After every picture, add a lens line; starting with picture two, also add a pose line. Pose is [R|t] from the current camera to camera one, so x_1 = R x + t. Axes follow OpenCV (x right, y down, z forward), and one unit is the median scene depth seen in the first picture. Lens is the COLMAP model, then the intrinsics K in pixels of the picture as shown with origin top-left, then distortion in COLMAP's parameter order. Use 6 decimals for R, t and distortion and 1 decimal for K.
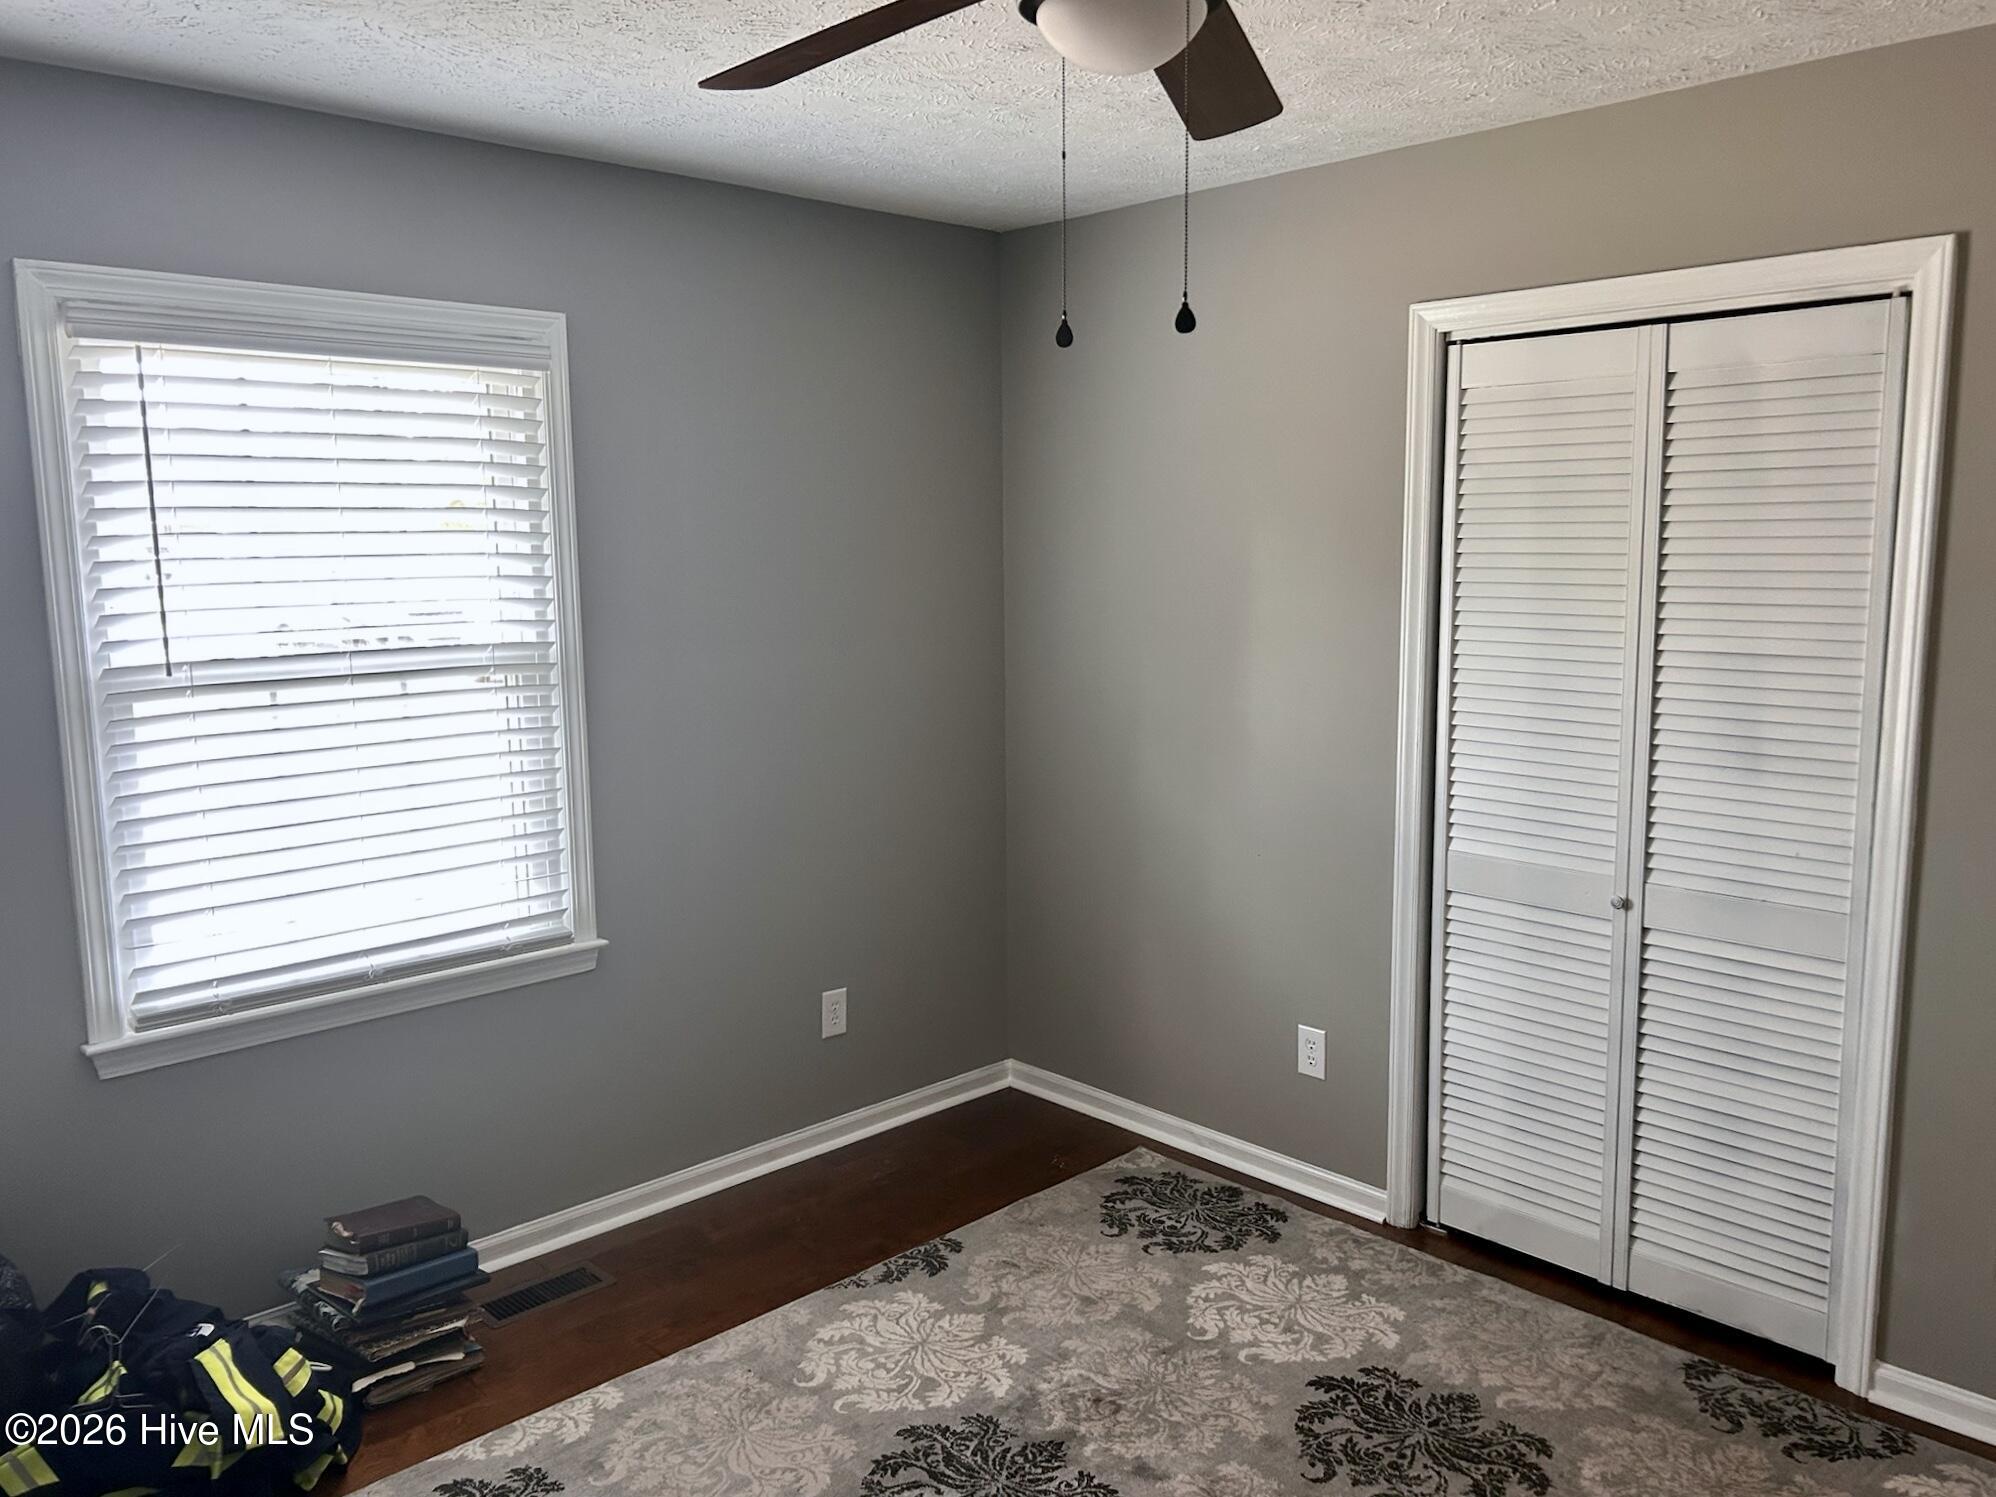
lens RADIAL K [[1516.6, 0, 1014.9], [0, 1516.6, 752.1], [0, 0, 1]] dist [0.048457, -0.053016]
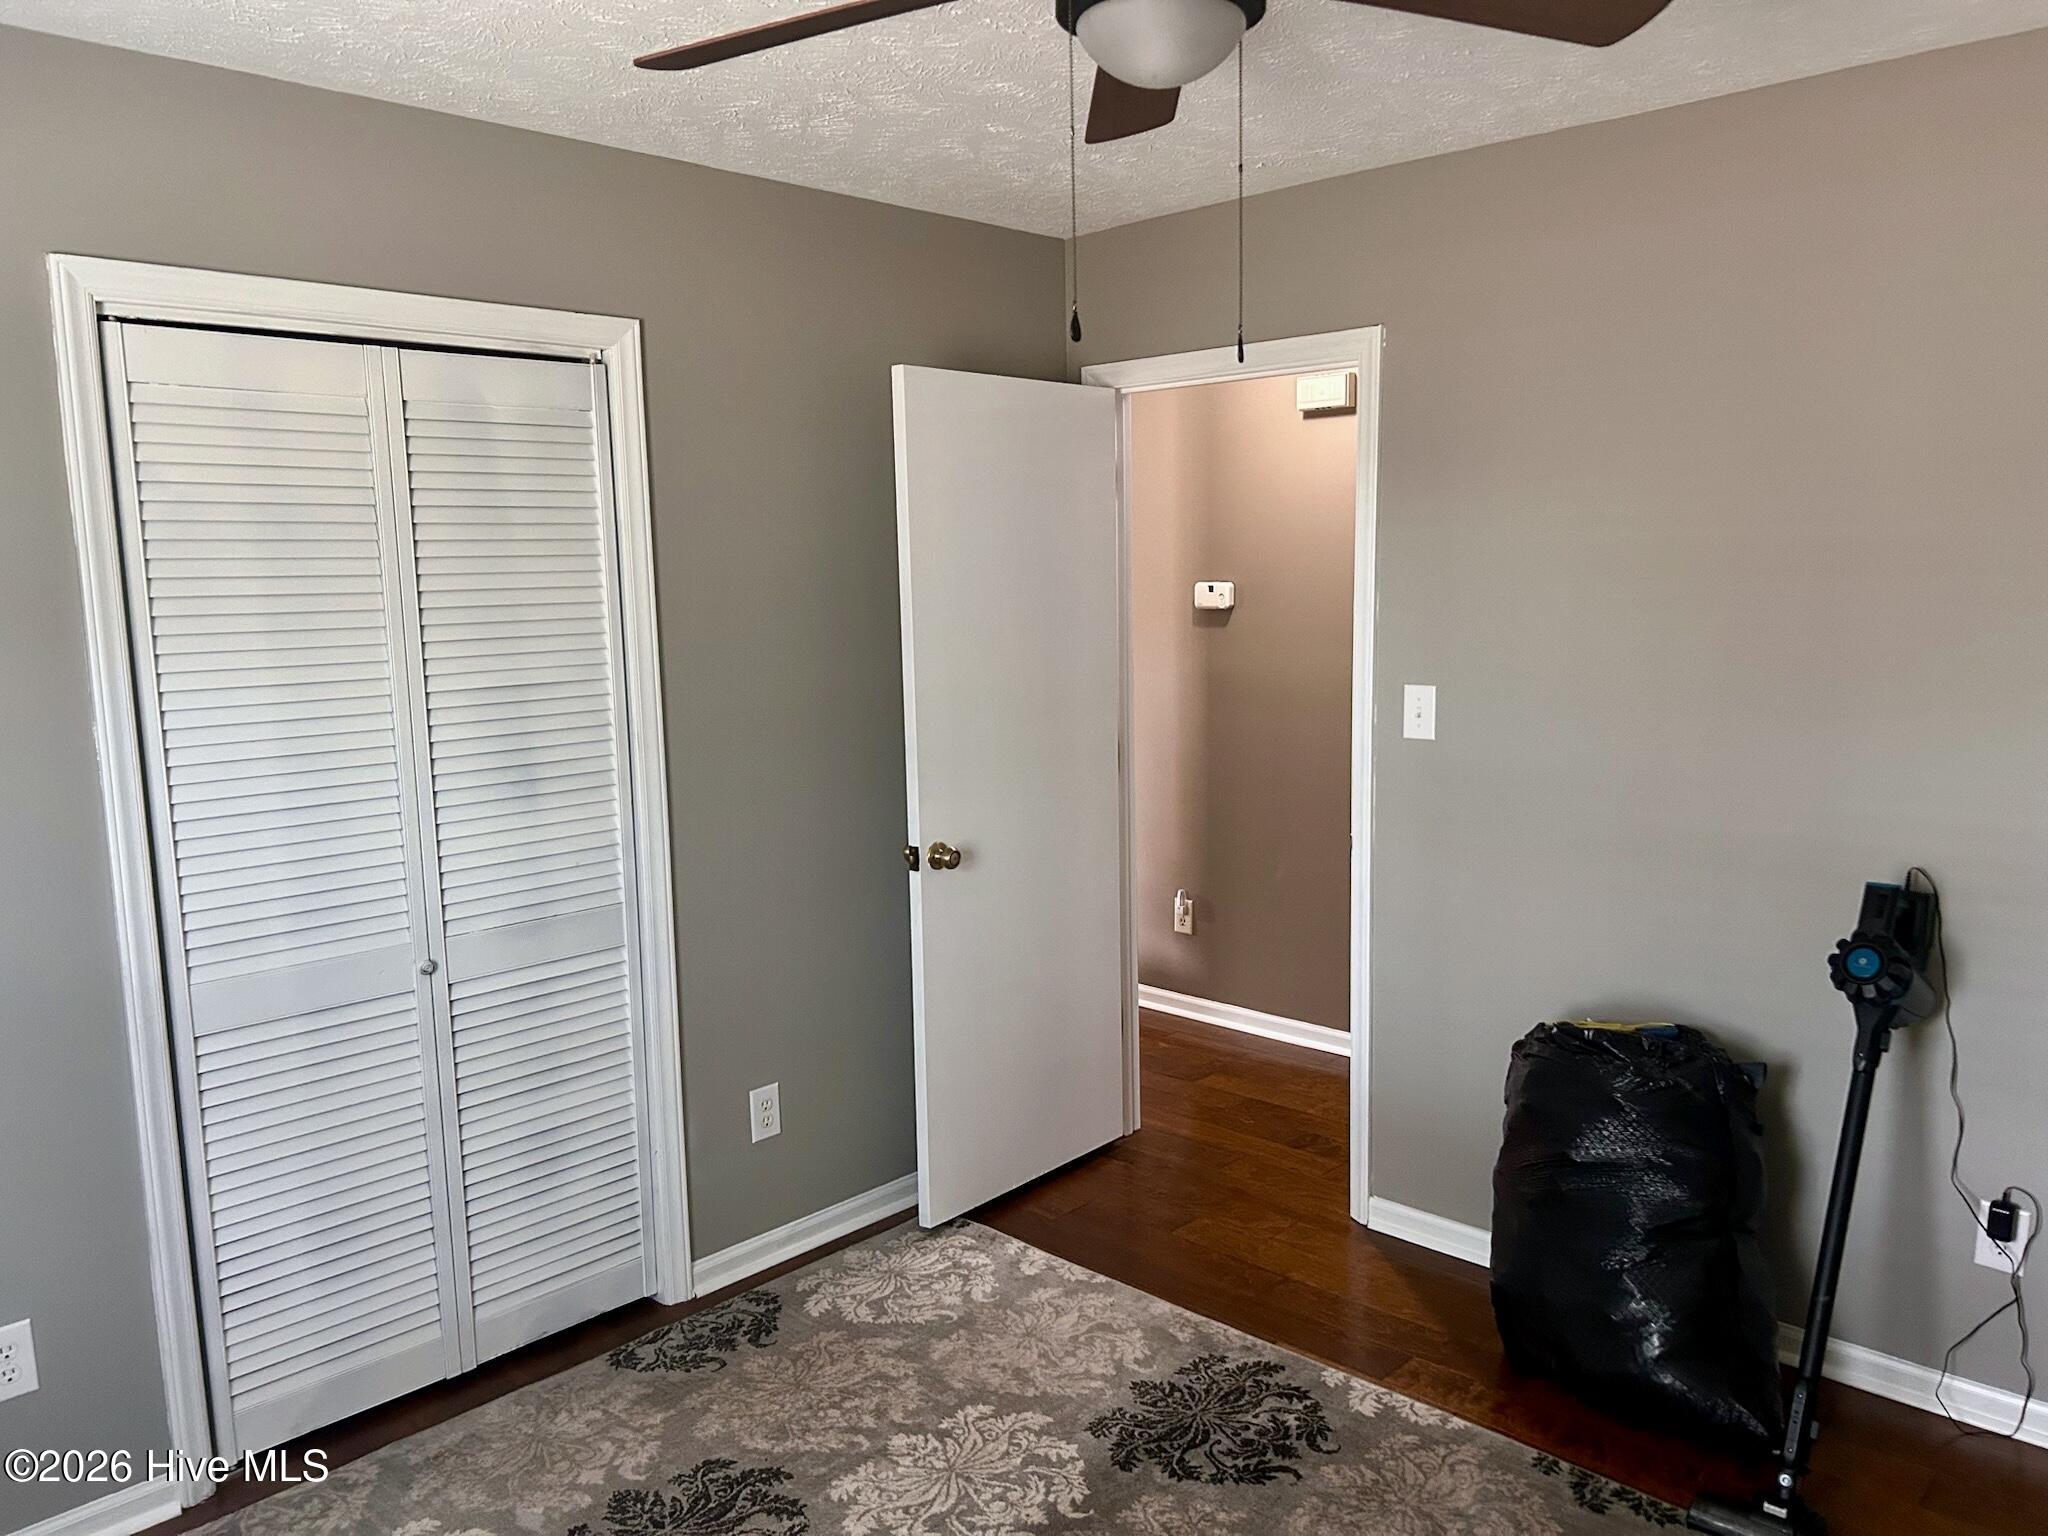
lens RADIAL K [[1556.1, 0, 1074.0], [0, 1556.1, 754.7], [0, 0, 1]] dist [0.048457, -0.053016]
pose [[-0.046921, -0.125175, 0.991025, -0.655281], [0.152528, 0.979585, 0.130952, -0.110426], [-0.987185, 0.157303, -0.026870, 0.737419]]
